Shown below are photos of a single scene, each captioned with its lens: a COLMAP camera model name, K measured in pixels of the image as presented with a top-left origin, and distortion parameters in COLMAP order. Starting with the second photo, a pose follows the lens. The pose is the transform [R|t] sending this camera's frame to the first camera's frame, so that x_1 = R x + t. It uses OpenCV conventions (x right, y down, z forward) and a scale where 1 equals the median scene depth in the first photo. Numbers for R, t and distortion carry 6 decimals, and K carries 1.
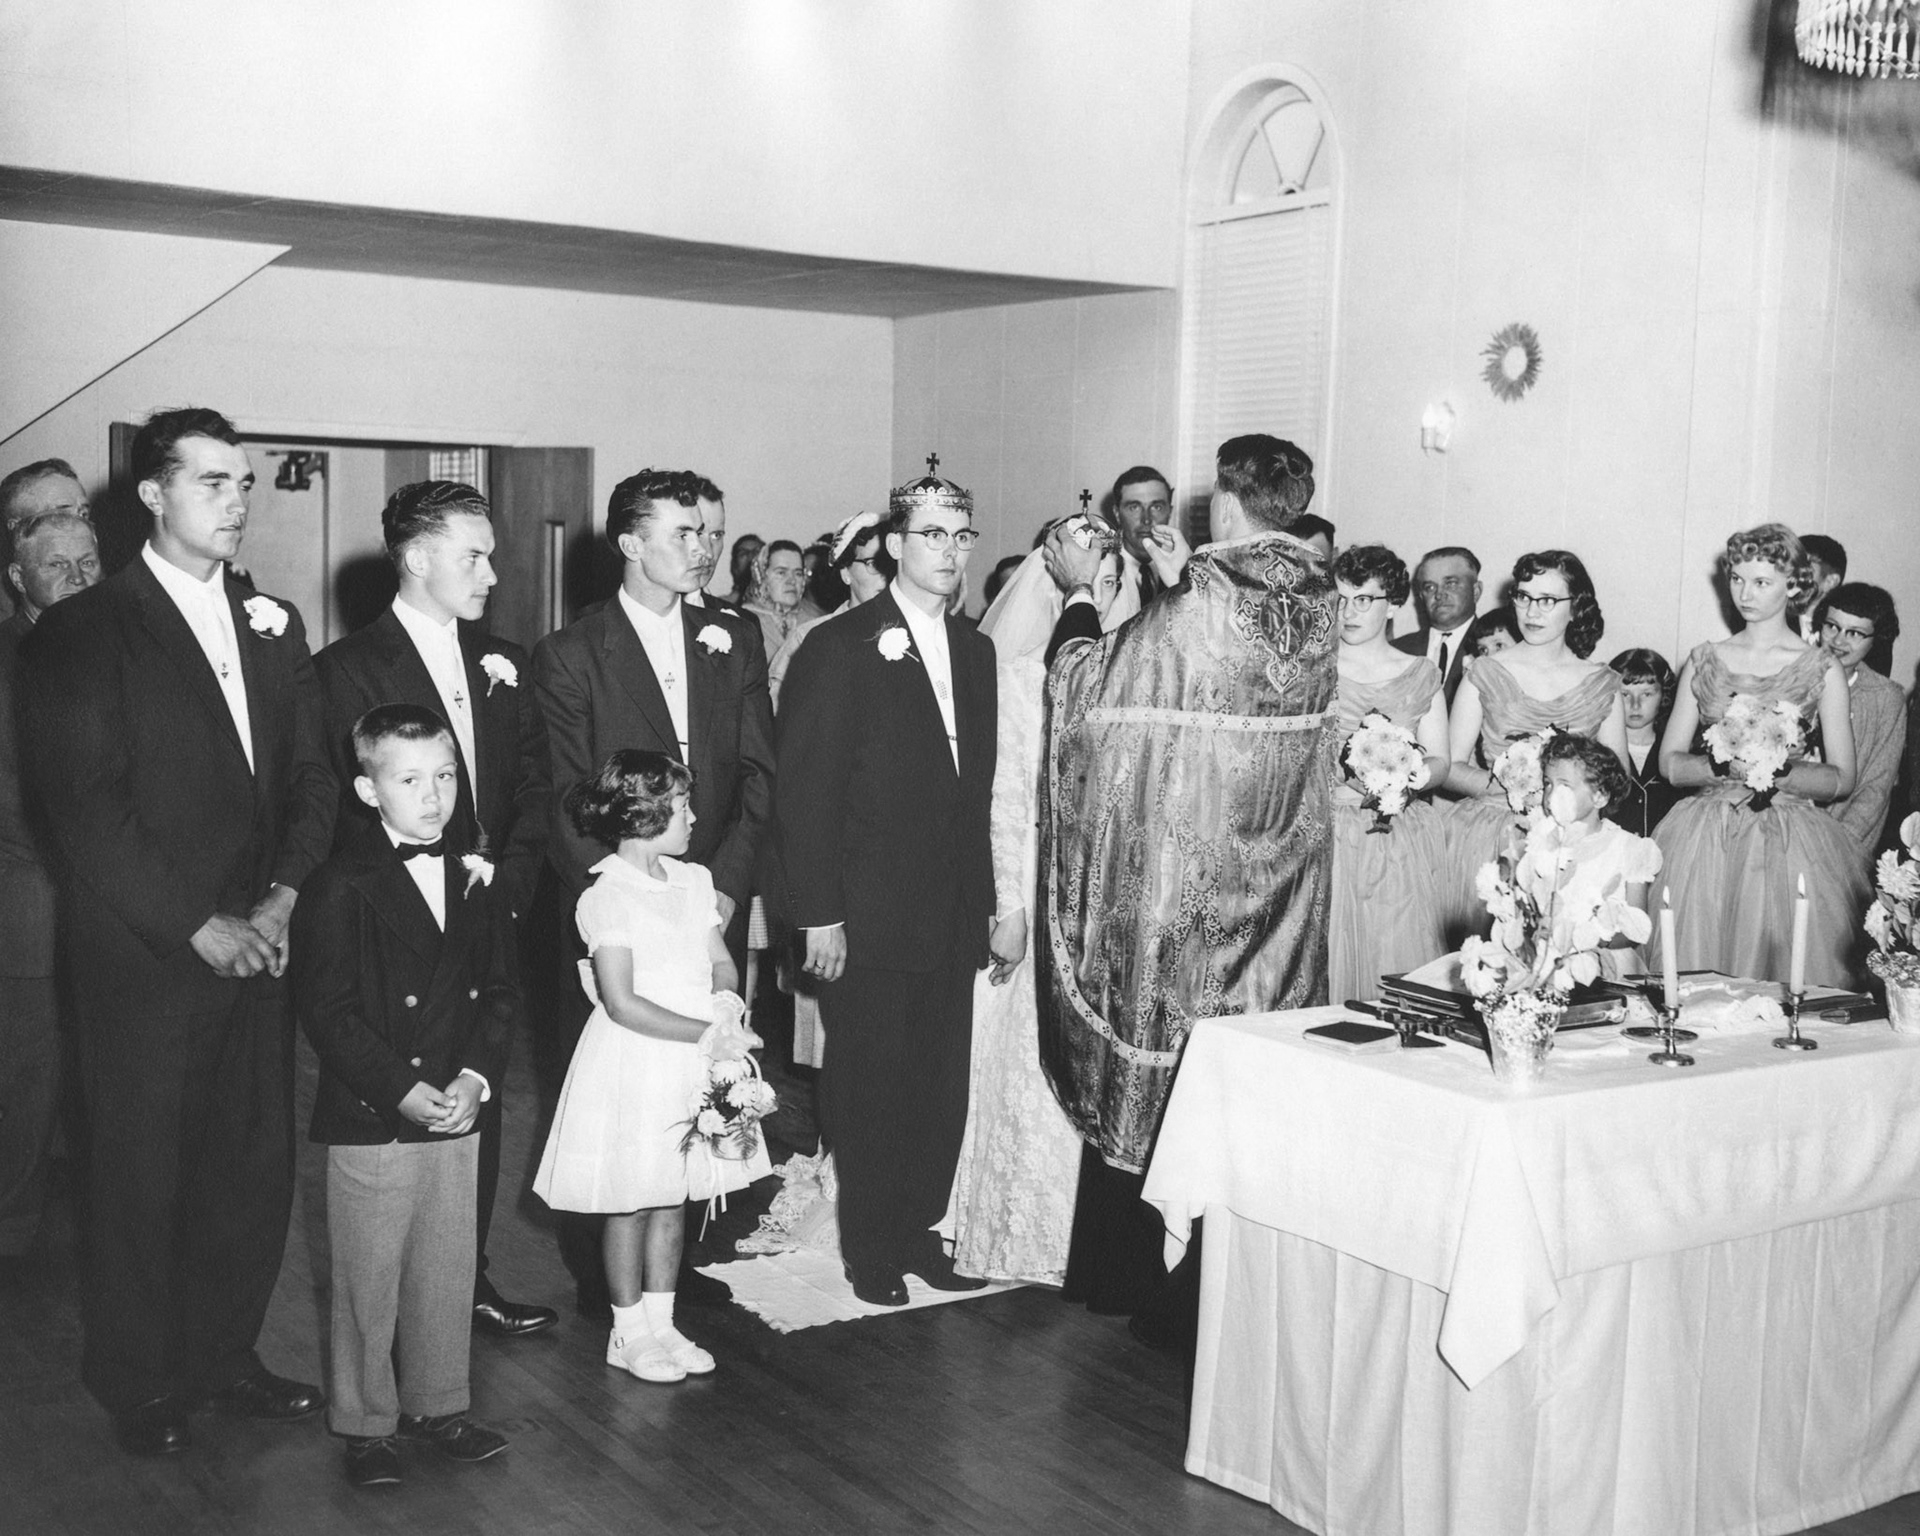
lens RADIAL K [[2720.7, 0, 1035.2], [0, 2720.7, 810.5], [0, 0, 1]] dist [0.041459, -0.040851]
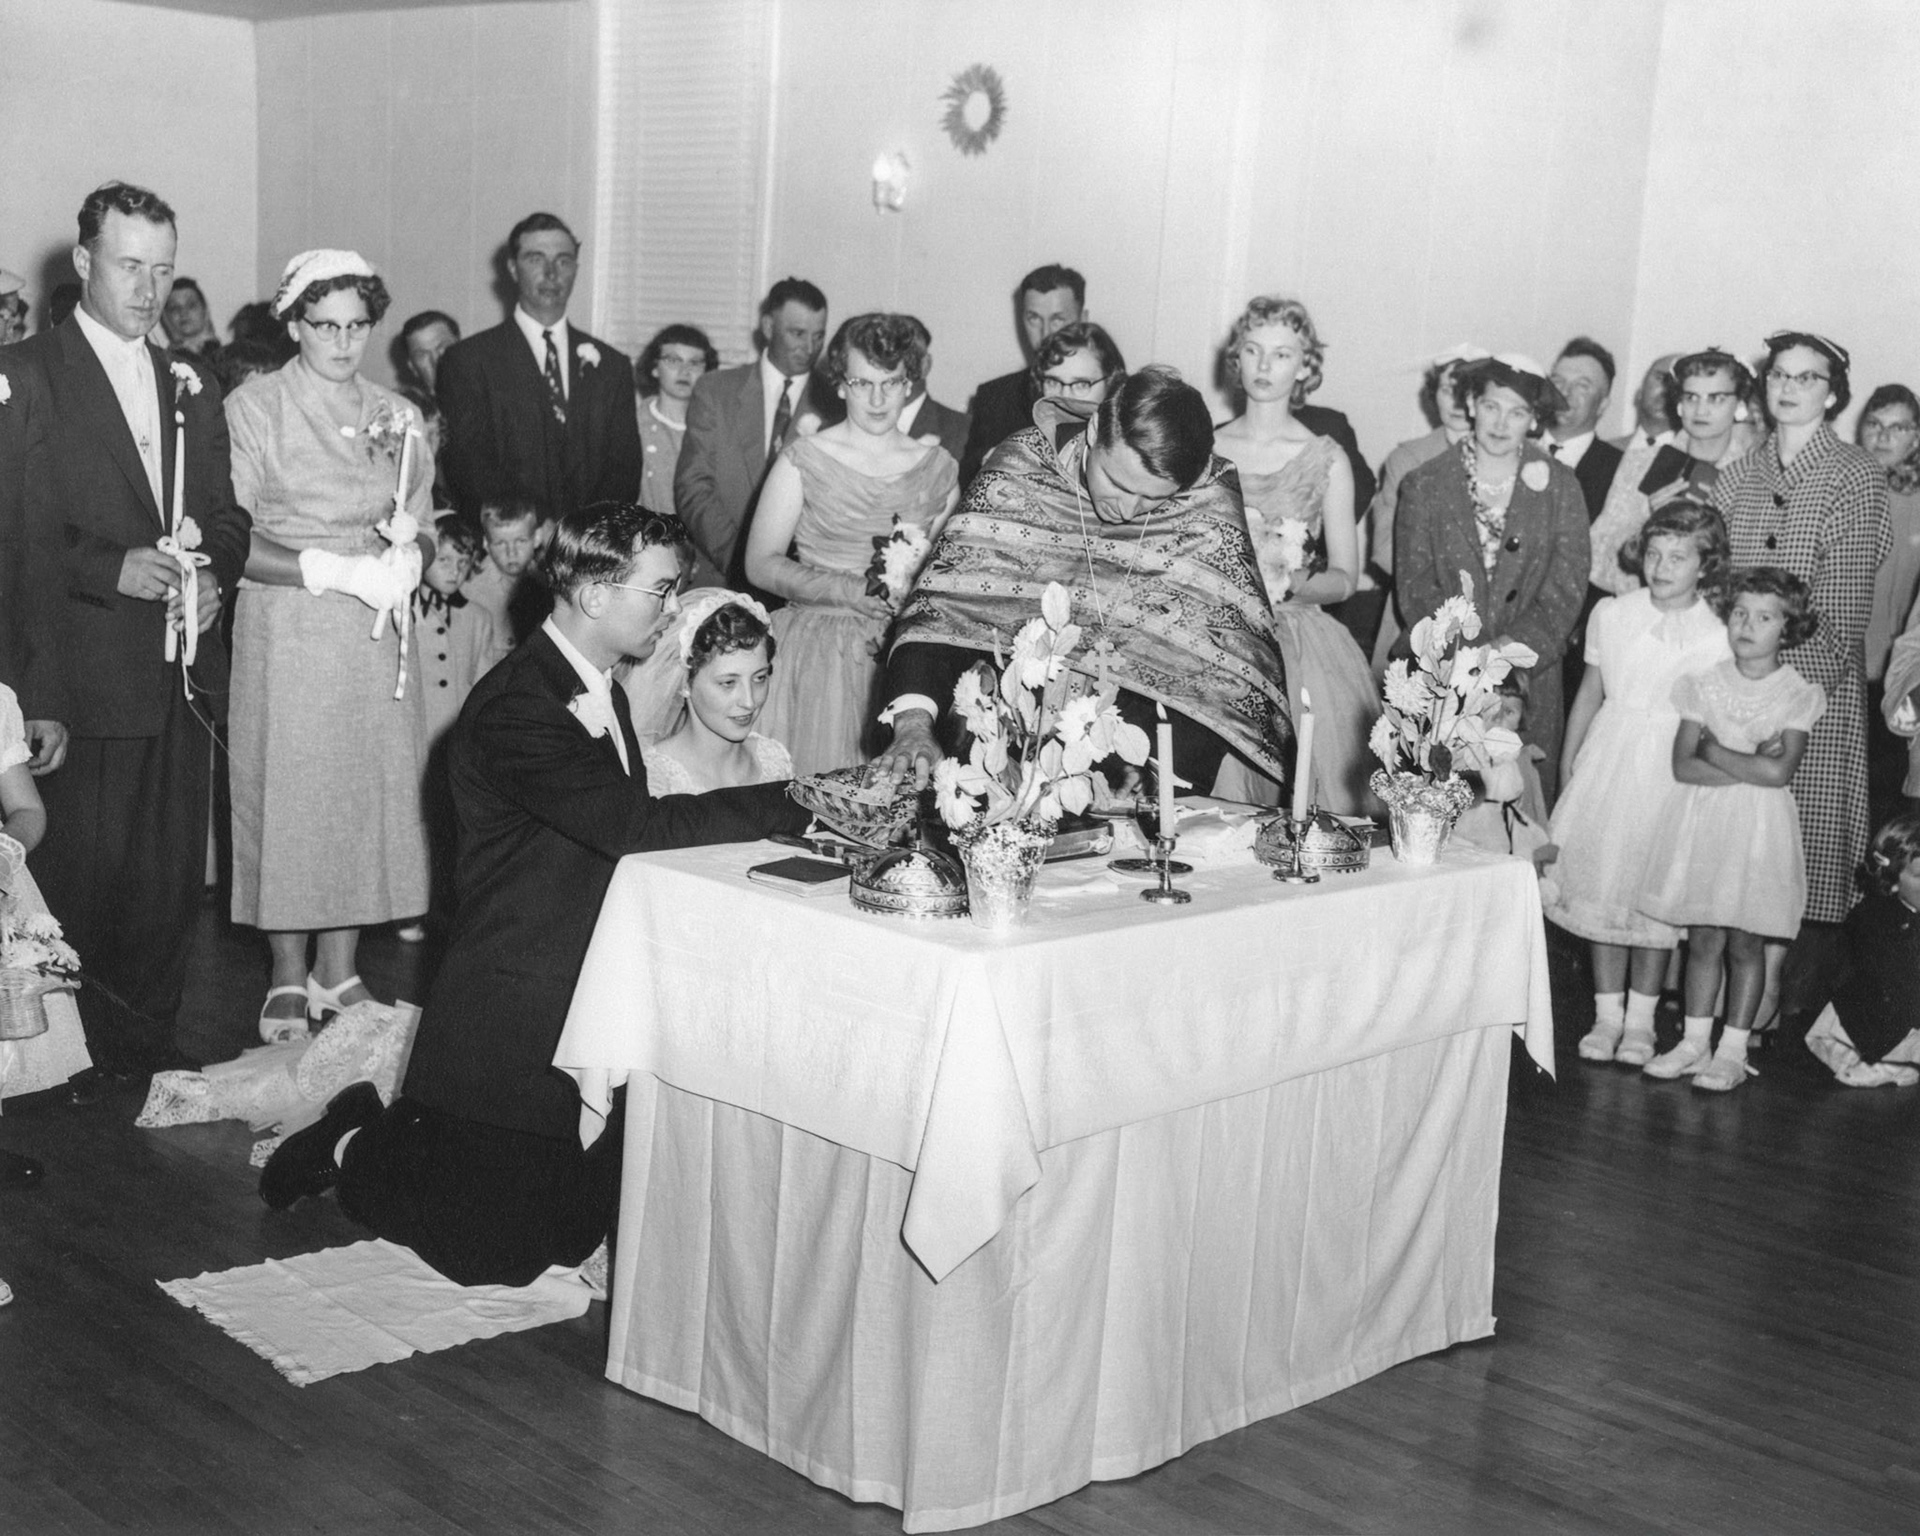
lens RADIAL K [[2737.8, 0, 1044.2], [0, 2737.8, 773.1], [0, 0, 1]] dist [0.118515, -0.063512]
pose [[0.977234, -0.001820, 0.212155, 0.007046], [-0.010522, 0.998317, 0.057030, 0.001454], [-0.211901, -0.057964, 0.975571, 0.139125]]
